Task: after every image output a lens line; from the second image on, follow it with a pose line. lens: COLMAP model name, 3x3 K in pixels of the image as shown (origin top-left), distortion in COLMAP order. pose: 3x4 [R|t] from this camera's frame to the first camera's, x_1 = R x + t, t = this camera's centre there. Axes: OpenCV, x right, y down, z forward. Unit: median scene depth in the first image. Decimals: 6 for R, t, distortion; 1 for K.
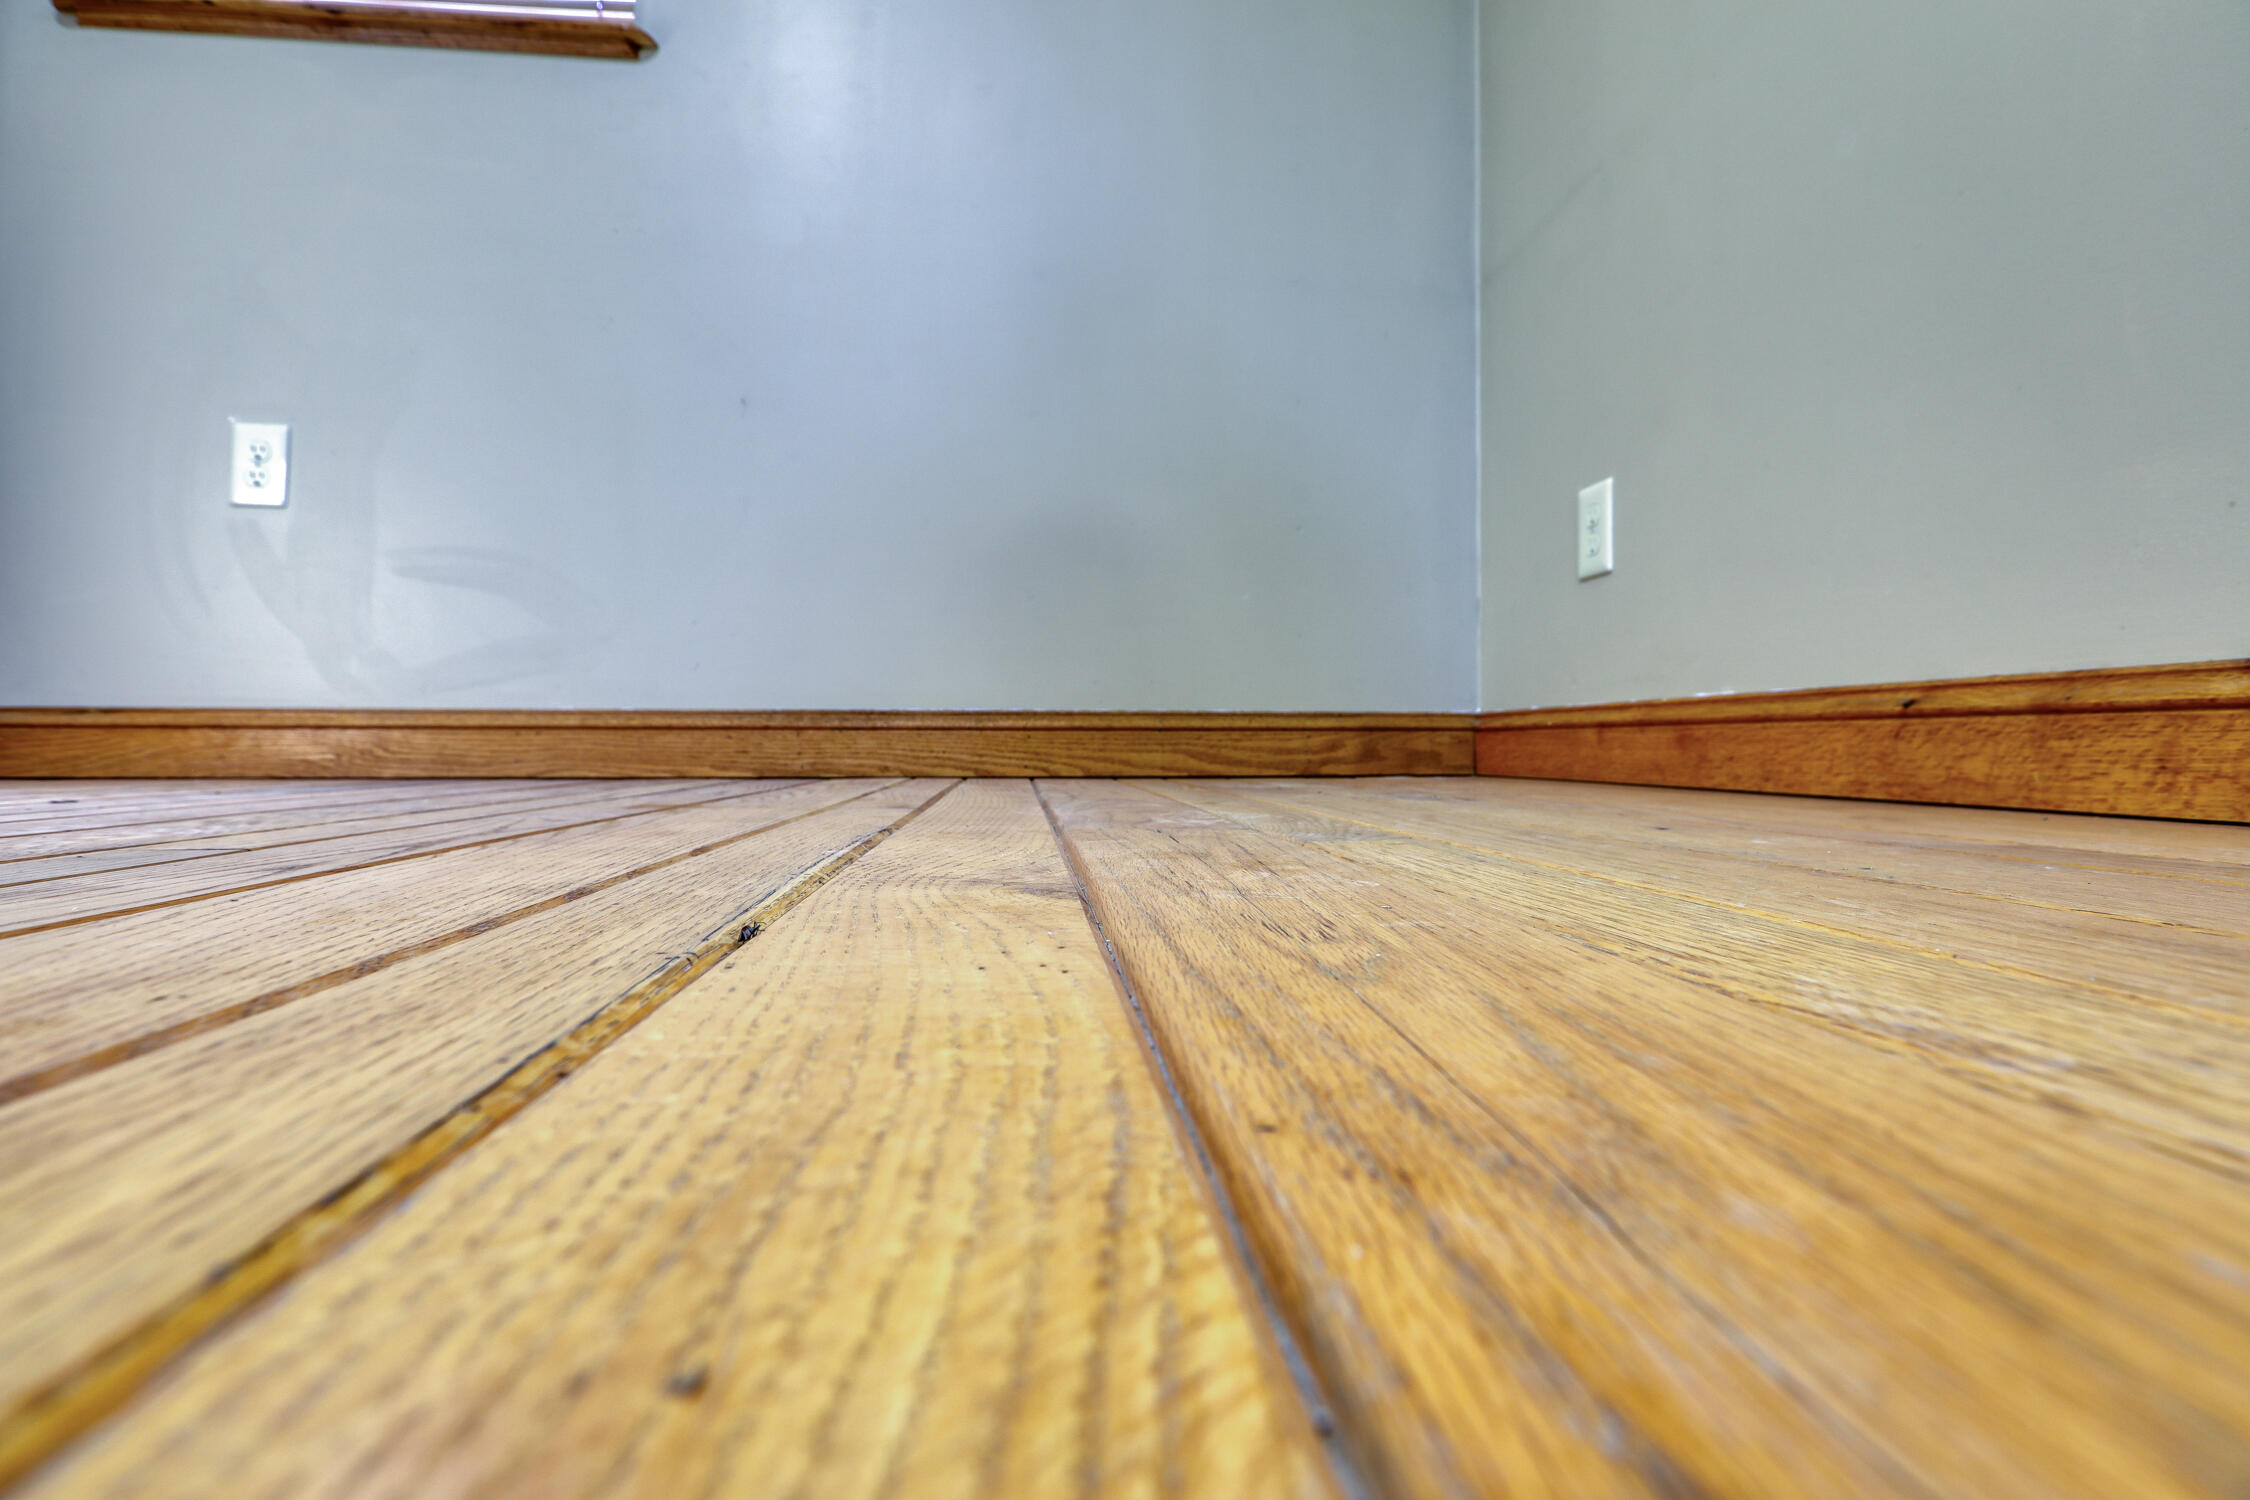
lens RADIAL K [[1040.1, 0, 1148.9], [0, 1040.1, 730.0], [0, 0, 1]] dist [-0.058997, 0.012545]
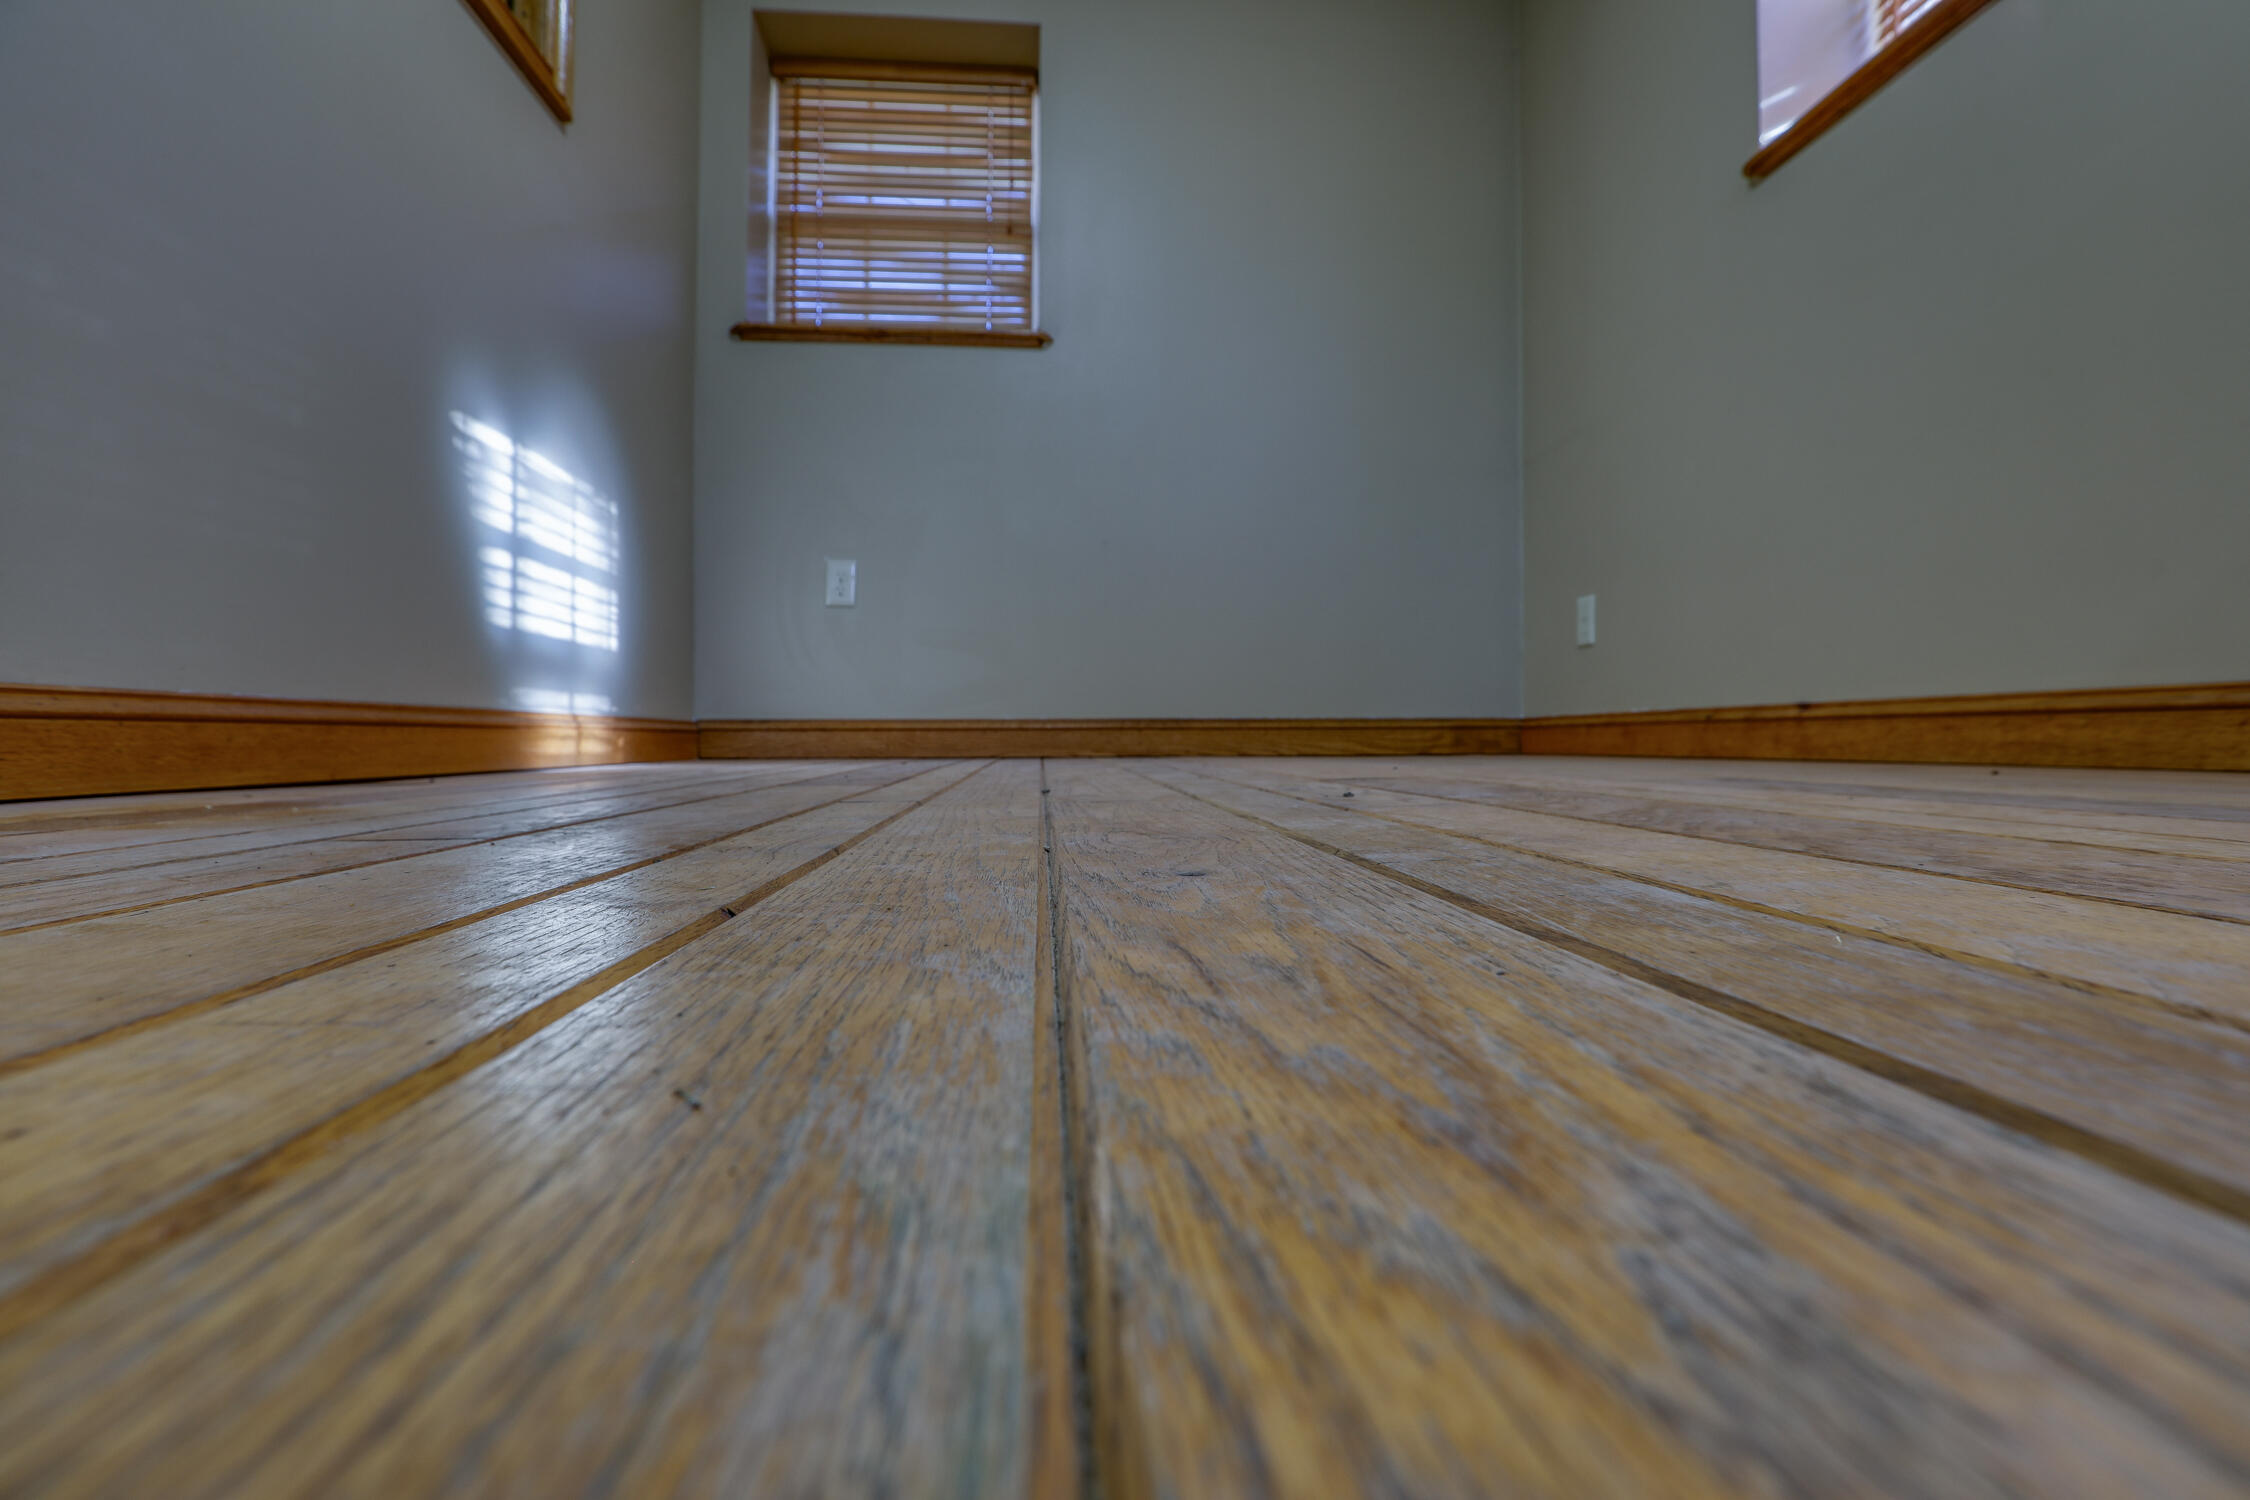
lens RADIAL K [[1040.1, 0, 1147.2], [0, 1040.1, 724.7], [0, 0, 1]] dist [-0.058997, 0.012545]
pose [[0.999540, -0.004974, -0.029921, -0.276892], [0.004903, 0.999985, -0.002430, -0.004847], [0.029933, 0.002282, 0.999549, -0.803868]]
